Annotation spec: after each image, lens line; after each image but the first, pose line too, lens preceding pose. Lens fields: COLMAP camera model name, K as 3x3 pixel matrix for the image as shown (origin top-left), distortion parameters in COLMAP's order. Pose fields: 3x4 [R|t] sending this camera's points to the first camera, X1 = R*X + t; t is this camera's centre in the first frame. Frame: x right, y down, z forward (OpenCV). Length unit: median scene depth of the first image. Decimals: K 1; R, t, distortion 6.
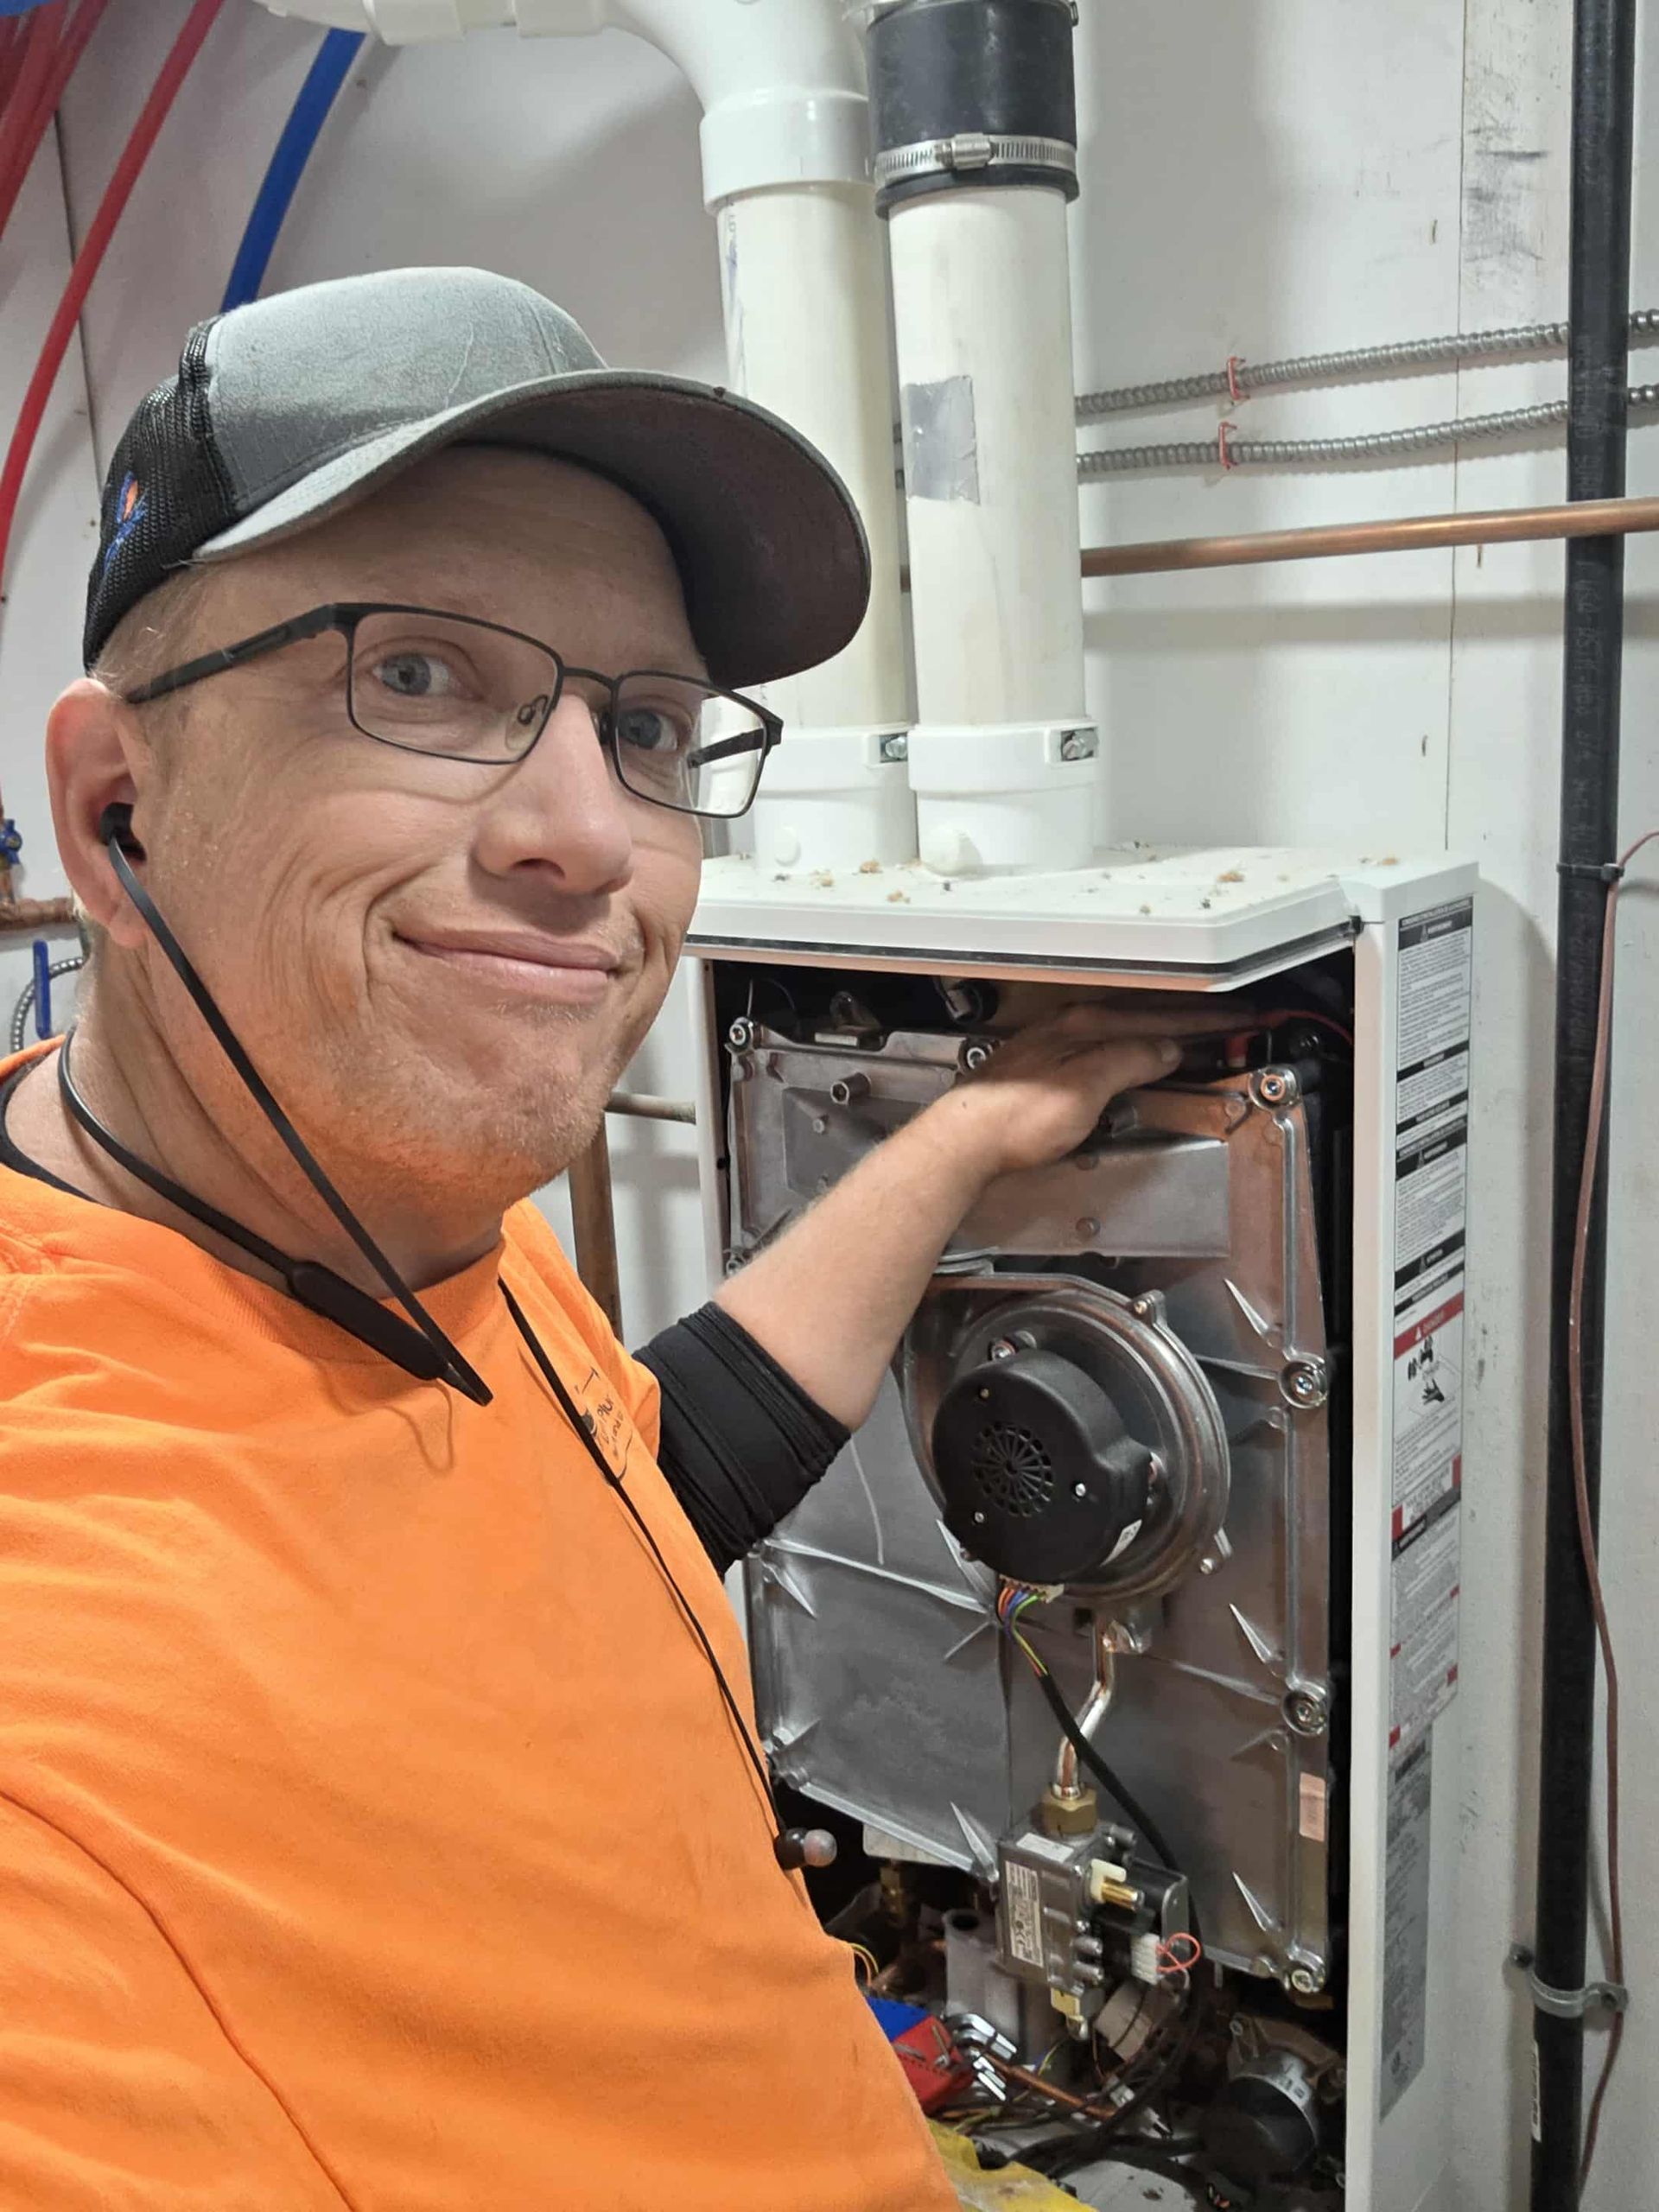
lens RADIAL K [[1979.0, 0, 823.1], [0, 1979.0, 961.4], [0, 0, 1]] dist [0.037161, -0.125234]
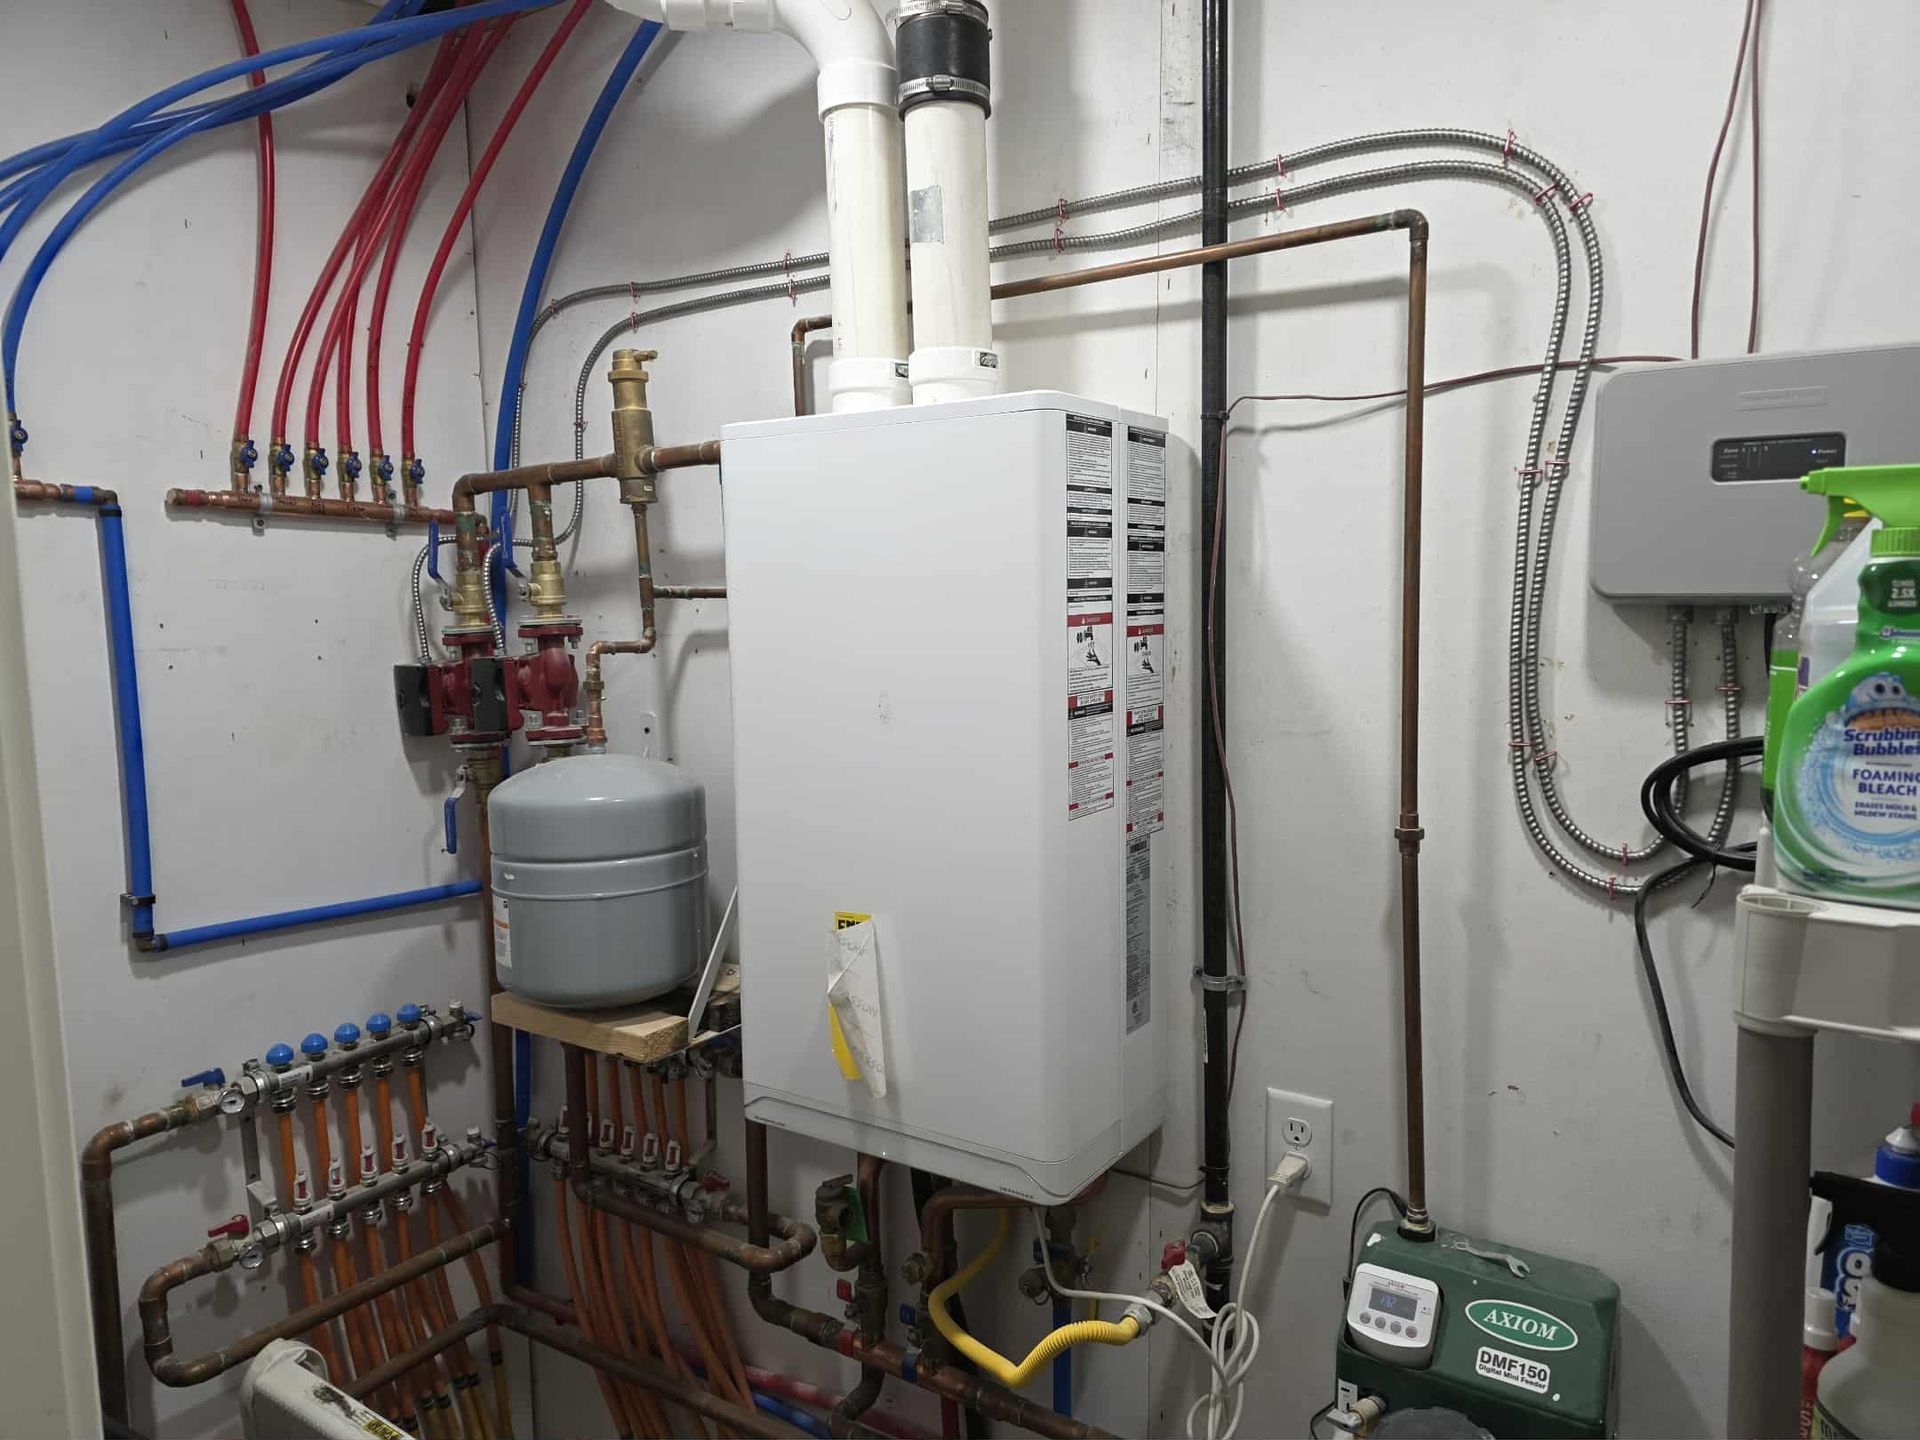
lens RADIAL K [[1350.4, 0, 991.2], [0, 1350.4, 731.2], [0, 0, 1]] dist [0.052271, -0.060178]
pose [[0.994671, 0.026686, 0.099589, -0.003475], [-0.016247, 0.994424, -0.104195, 0.445387], [-0.101815, 0.102021, 0.989558, -0.419789]]
